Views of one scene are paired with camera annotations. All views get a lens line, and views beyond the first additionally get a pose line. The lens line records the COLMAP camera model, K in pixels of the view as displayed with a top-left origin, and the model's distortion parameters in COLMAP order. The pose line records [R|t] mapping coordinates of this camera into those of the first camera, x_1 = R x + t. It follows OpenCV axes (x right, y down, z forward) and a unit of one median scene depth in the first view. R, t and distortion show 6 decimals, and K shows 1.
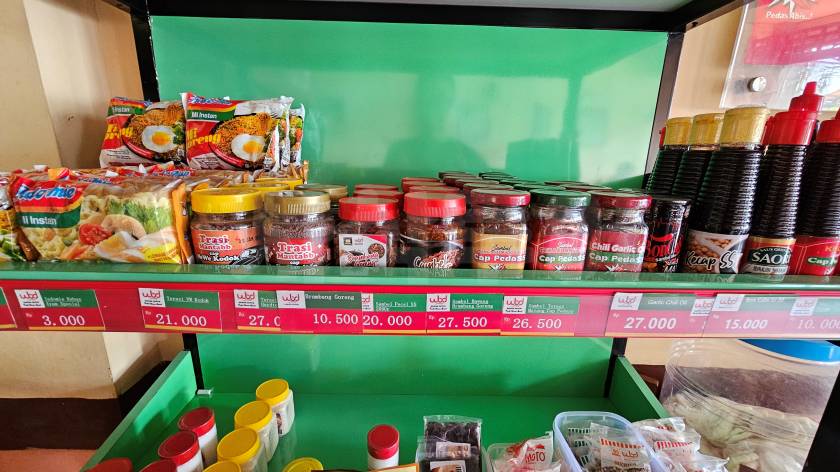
lens RADIAL K [[339.9, 0, 418.8], [0, 339.9, 241.3], [0, 0, 1]] dist [-0.002388, -0.000693]
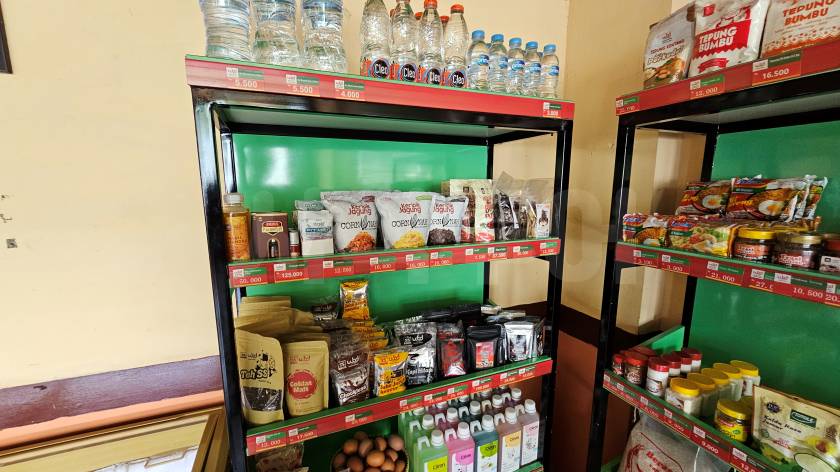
lens RADIAL K [[339.9, 0, 418.8], [0, 339.9, 241.3], [0, 0, 1]] dist [-0.002388, -0.000693]
pose [[0.347571, 0.123271, -0.929515, 0.511336], [-0.231591, 0.971893, 0.042293, 0.237172], [0.908603, 0.200567, 0.366350, -1.252193]]
